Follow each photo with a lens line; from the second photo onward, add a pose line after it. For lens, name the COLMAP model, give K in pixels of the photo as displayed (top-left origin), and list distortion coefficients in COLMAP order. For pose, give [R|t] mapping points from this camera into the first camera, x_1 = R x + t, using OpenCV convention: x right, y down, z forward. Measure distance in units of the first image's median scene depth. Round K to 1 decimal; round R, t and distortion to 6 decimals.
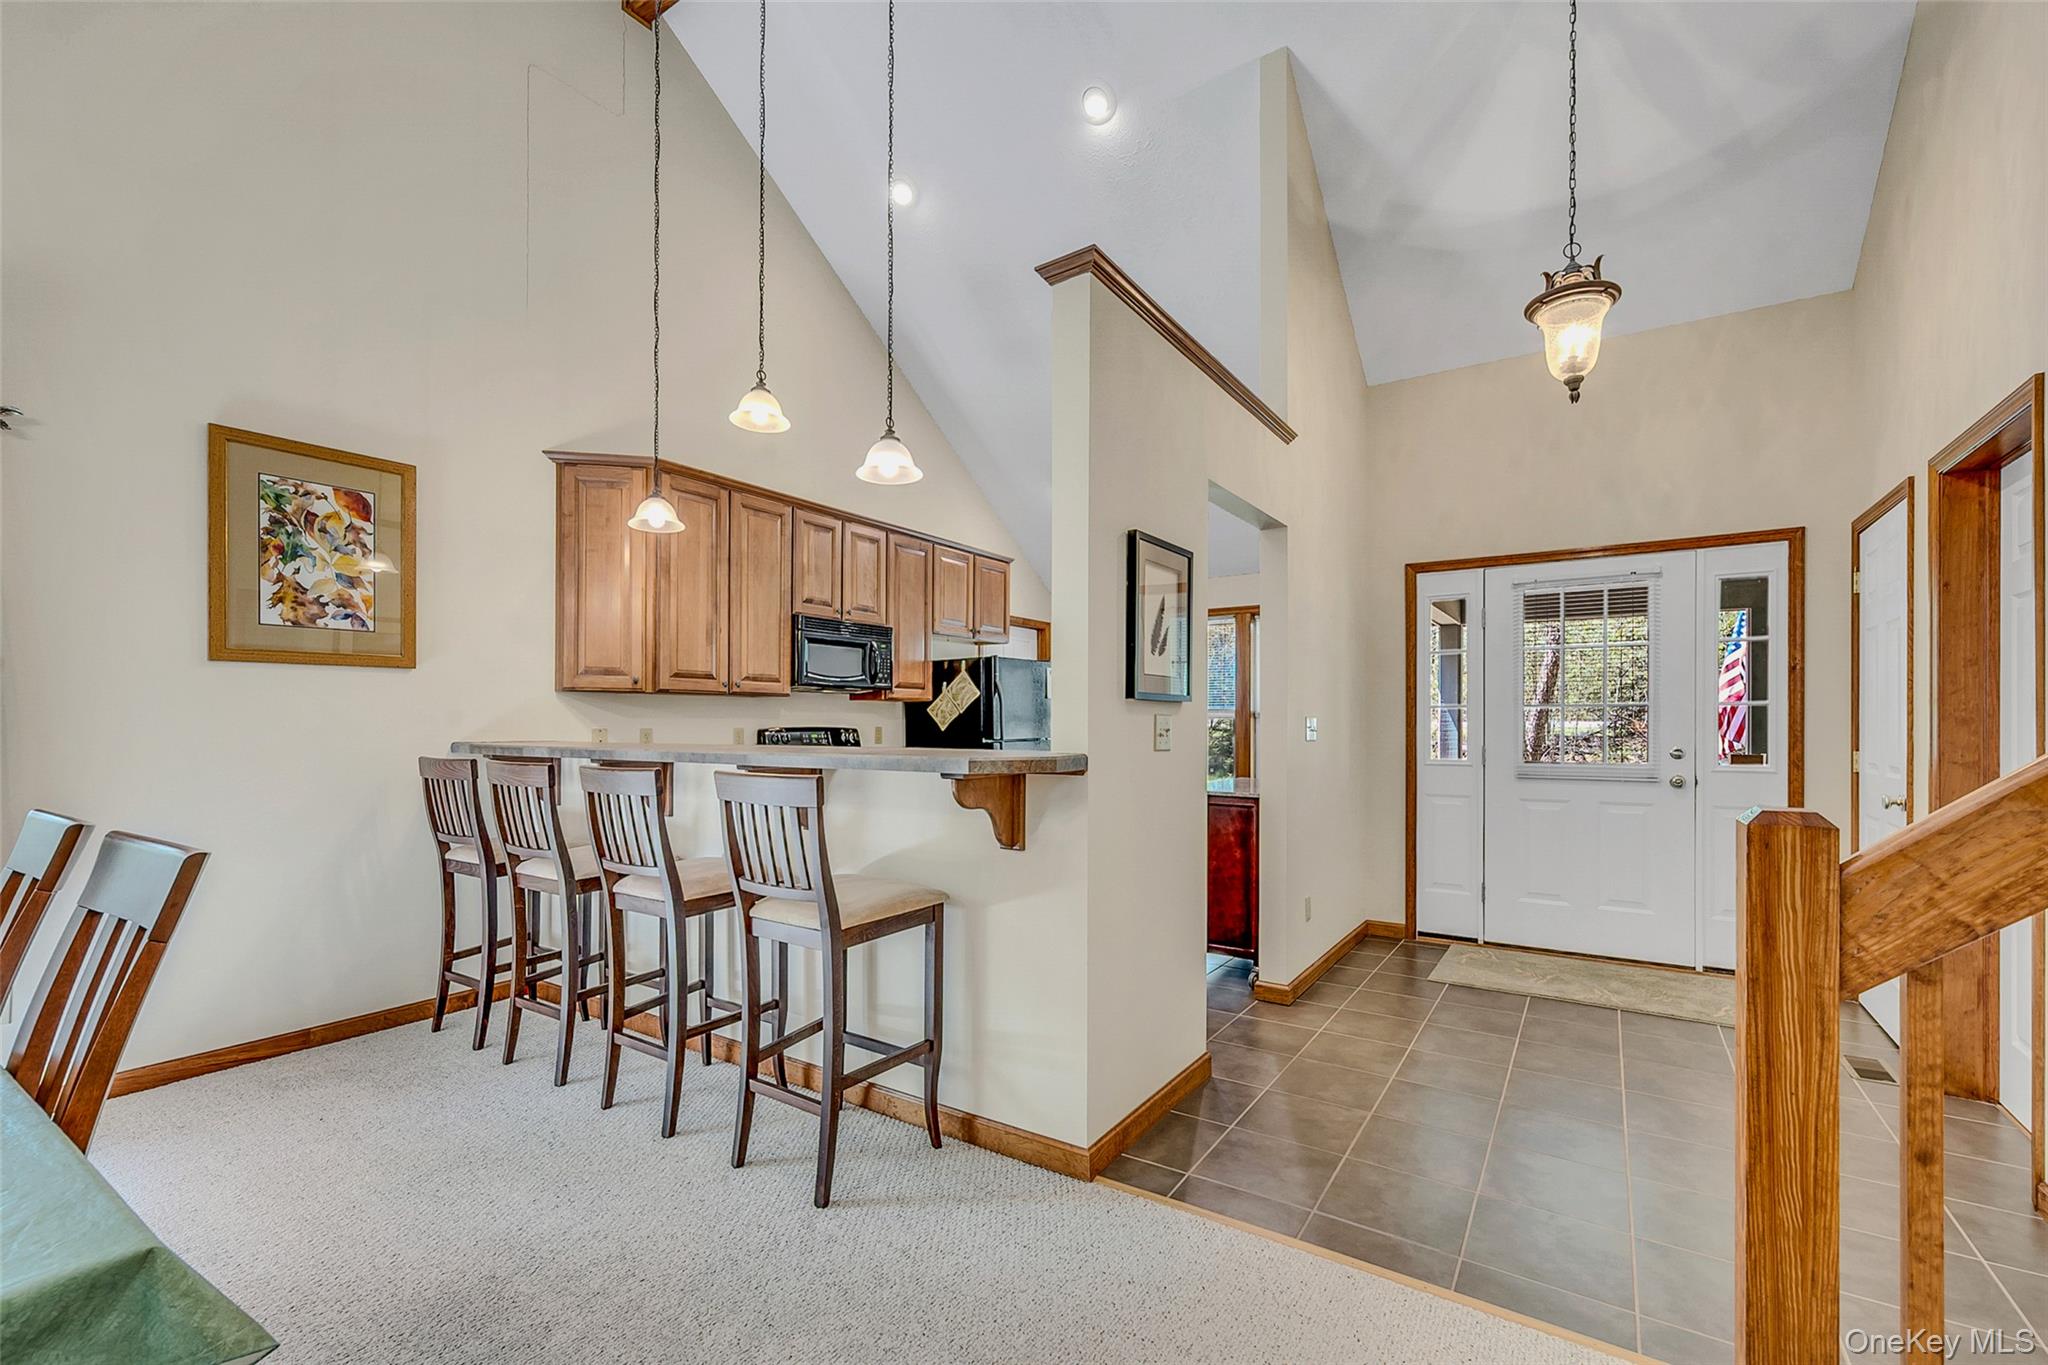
lens RADIAL K [[869.7, 0, 1022.2], [0, 869.7, 728.7], [0, 0, 1]] dist [-0.003011, -0.000113]
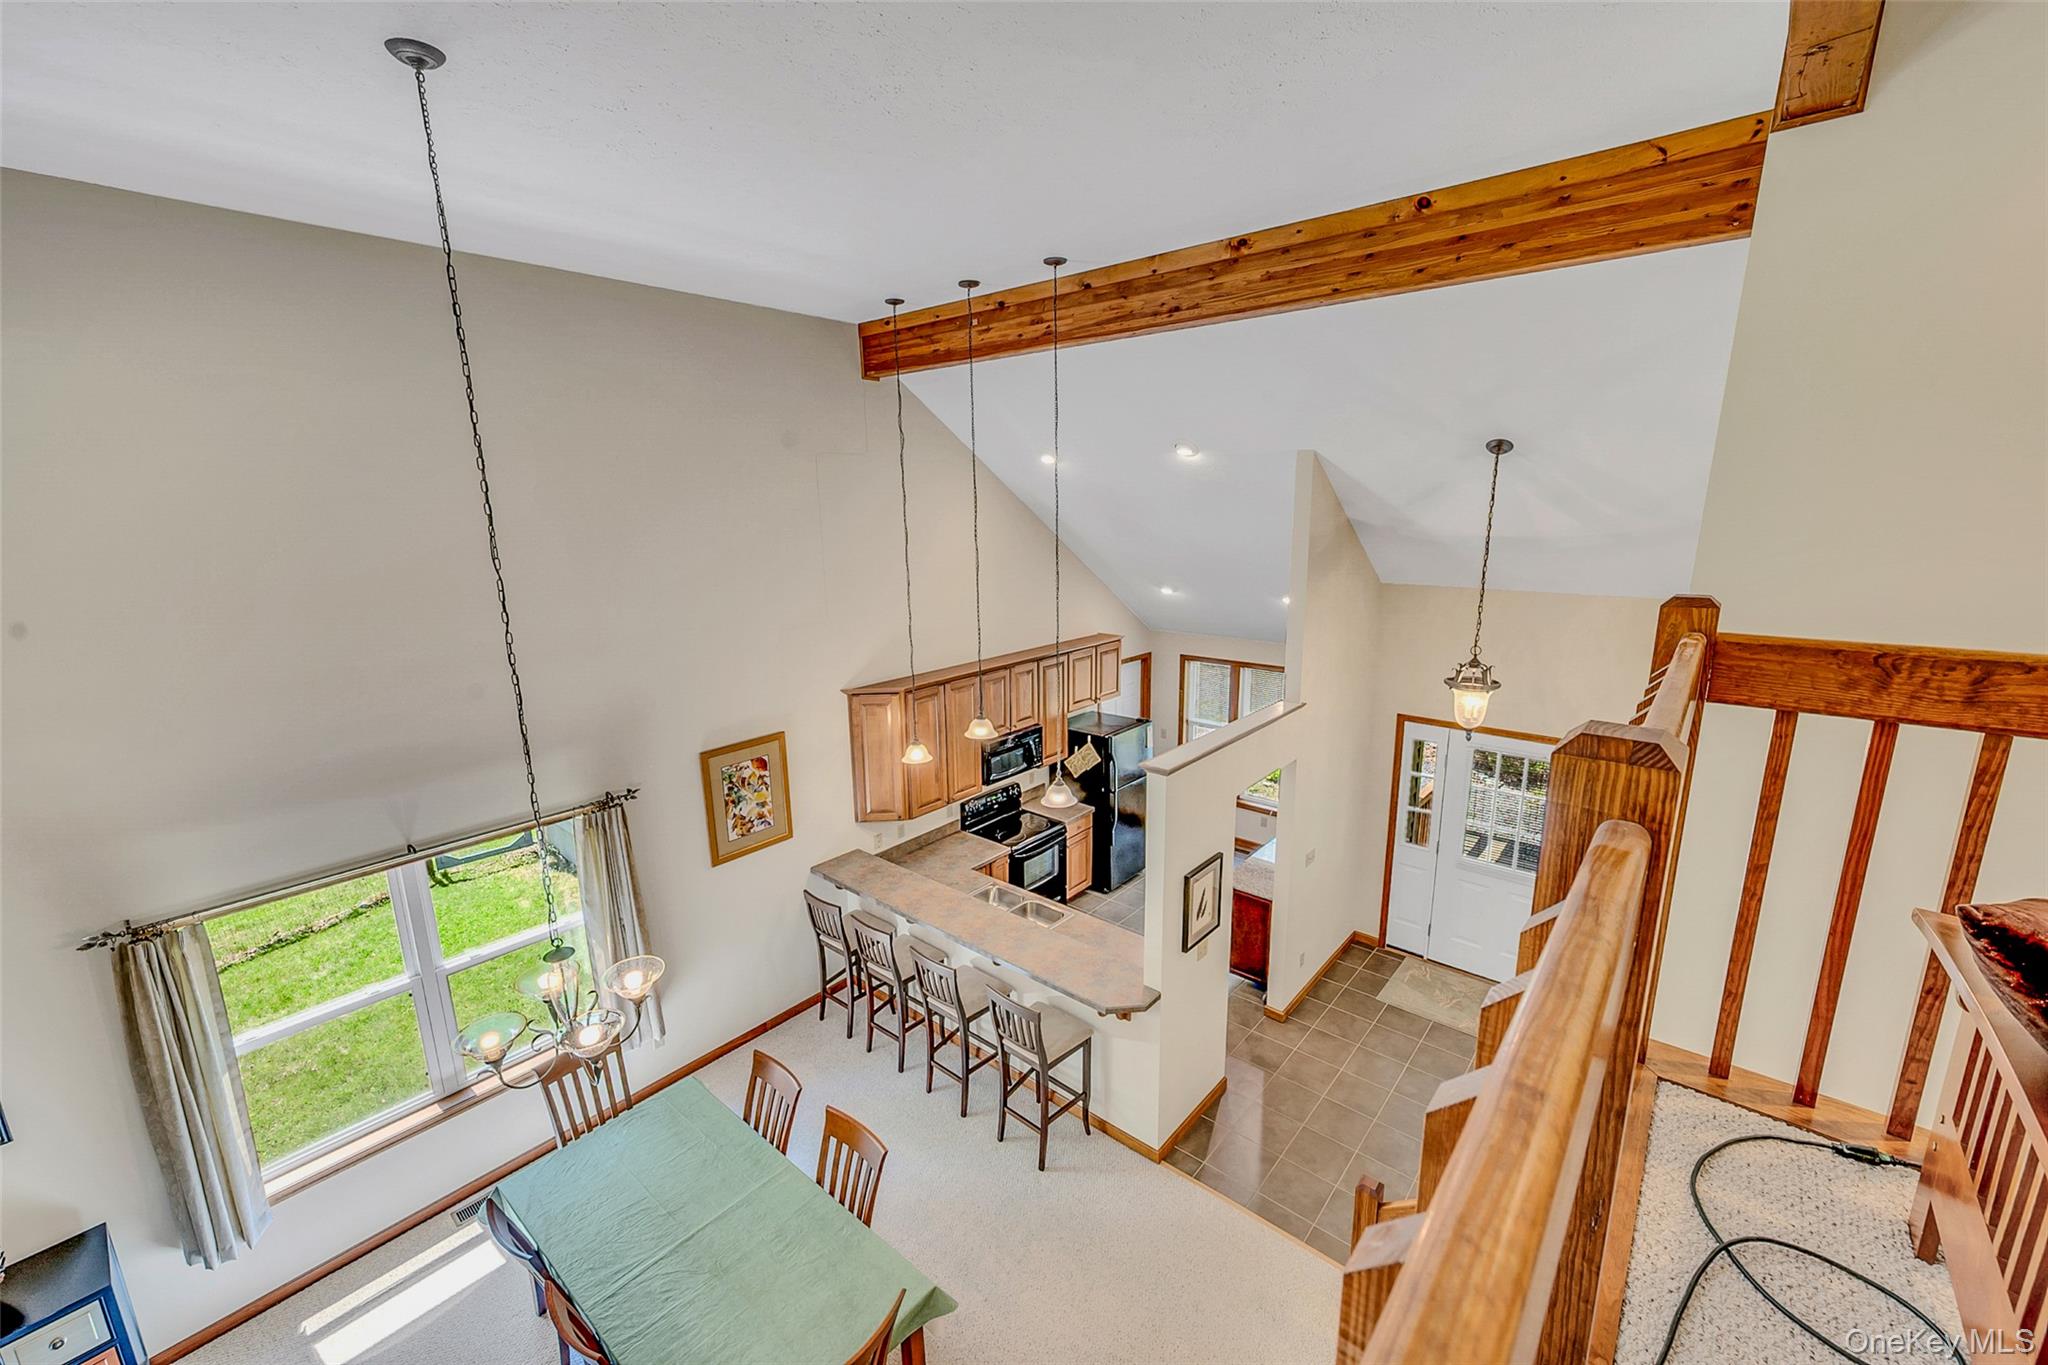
lens RADIAL K [[814.9, 0, 1024.4], [0, 814.9, 687.7], [0, 0, 1]] dist [-0.000467, 0.000389]
pose [[0.992193, 0.008663, -0.124413, -0.007976], [0.018979, 0.975477, 0.219283, -0.643913], [0.123262, -0.219932, 0.967696, -0.452785]]
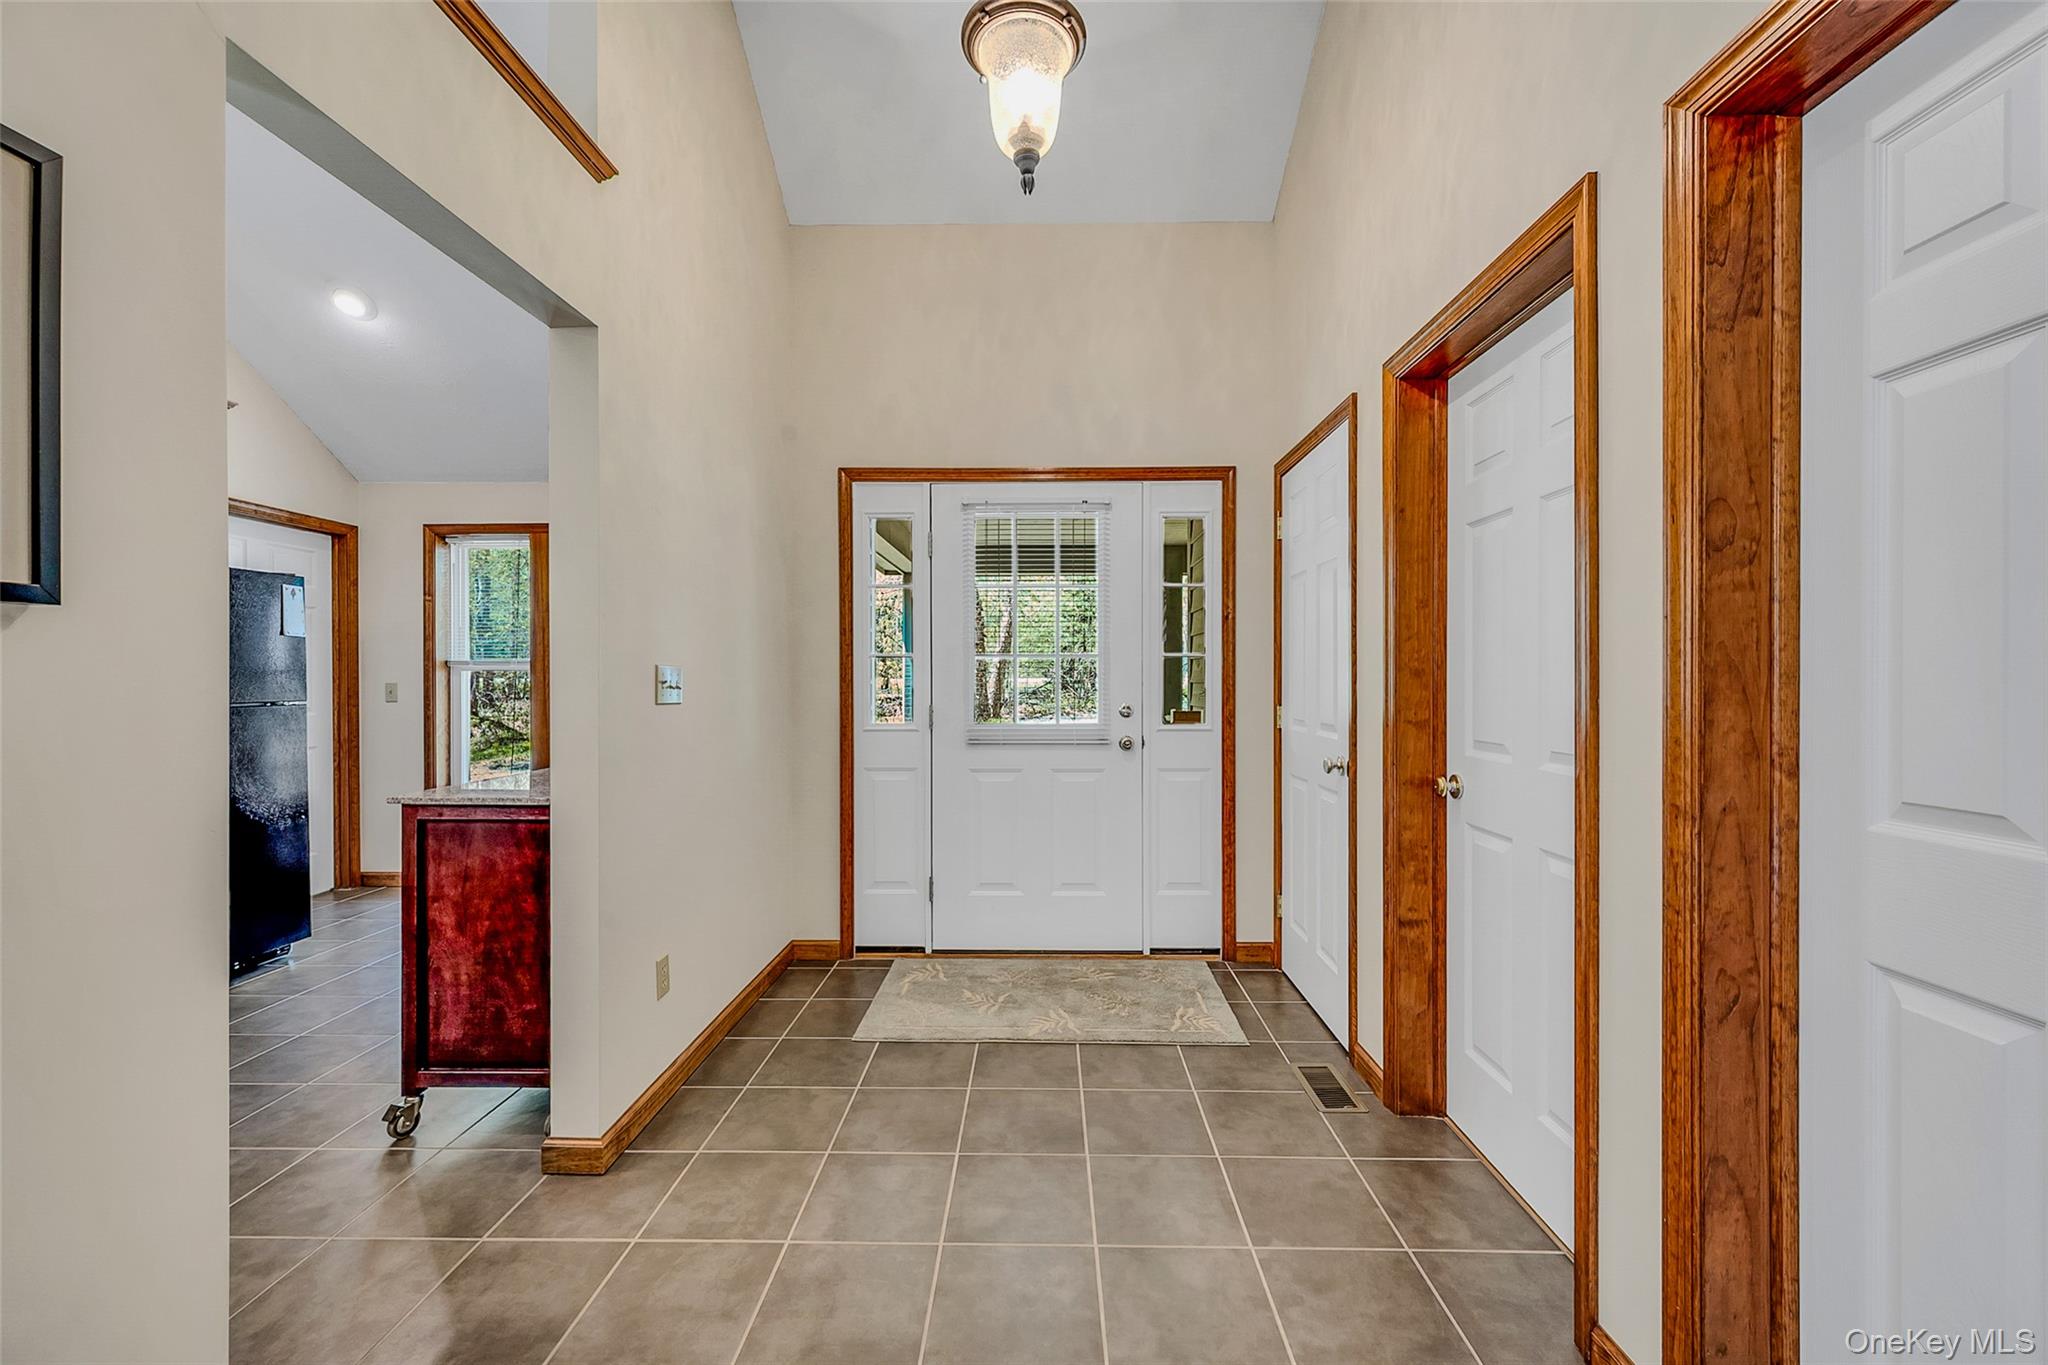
lens RADIAL K [[828.6, 0, 1024.0], [0, 828.6, 682.5], [0, 0, 1]] dist [0.001059, 0.000103]
pose [[0.844440, -0.001678, 0.535648, 0.229174], [0.002924, 0.999995, -0.001477, 0.000608], [-0.535642, 0.002813, 0.844440, 0.364803]]
